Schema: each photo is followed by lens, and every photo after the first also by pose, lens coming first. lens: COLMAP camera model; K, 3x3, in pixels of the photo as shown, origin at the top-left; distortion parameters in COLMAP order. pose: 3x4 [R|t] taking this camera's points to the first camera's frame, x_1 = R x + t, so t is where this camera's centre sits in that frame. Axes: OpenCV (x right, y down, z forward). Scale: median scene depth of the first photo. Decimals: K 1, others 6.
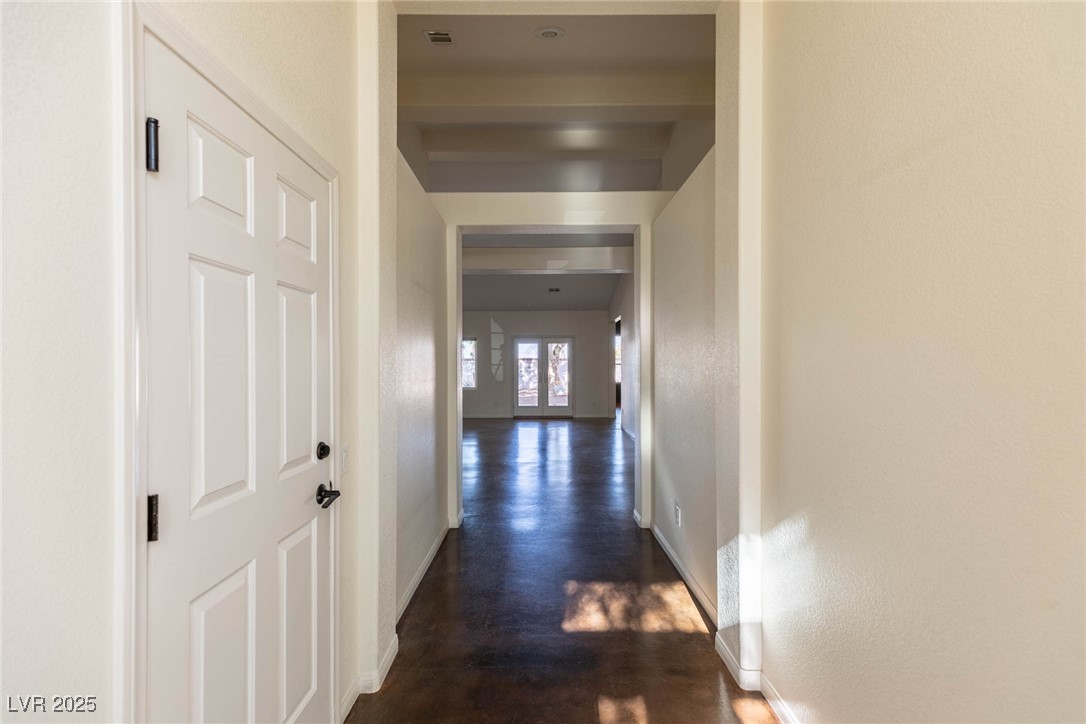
lens RADIAL K [[487.2, 0, 543.3], [0, 487.2, 362.1], [0, 0, 1]] dist [0.001210, 0.000113]
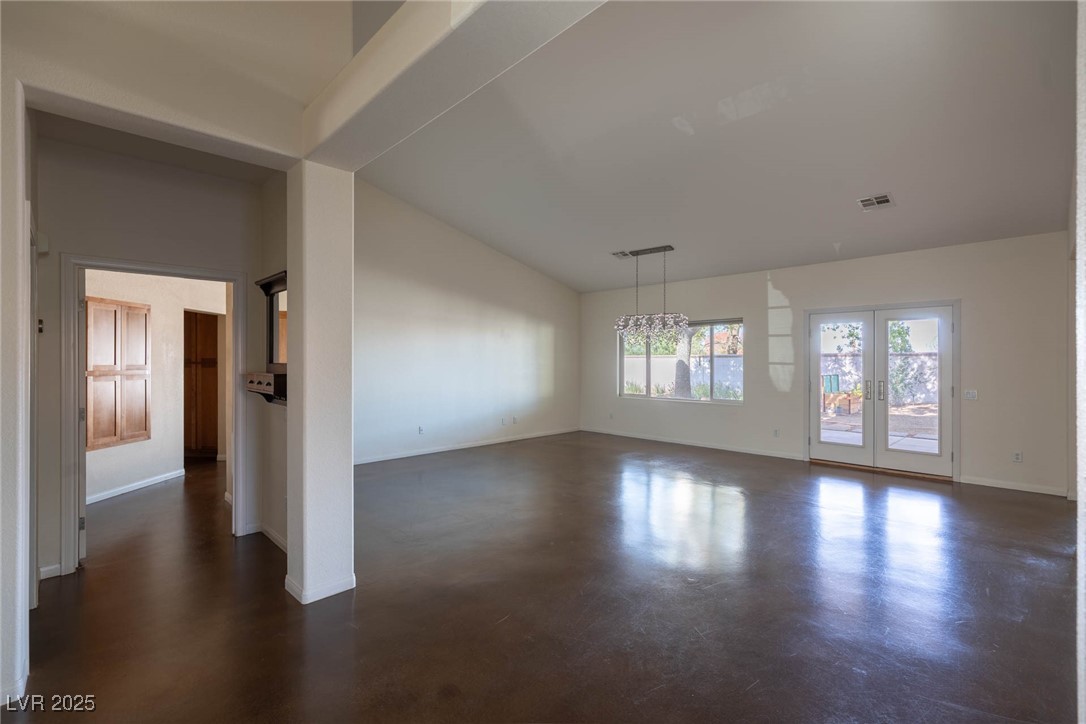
lens RADIAL K [[487.2, 0, 542.1], [0, 487.2, 361.4], [0, 0, 1]] dist [0.001210, 0.000113]
pose [[0.689585, 0.002865, -0.724199, 0.125656], [-0.000350, 0.999993, 0.003623, 0.001590], [0.724204, -0.002245, 0.689582, 0.409399]]
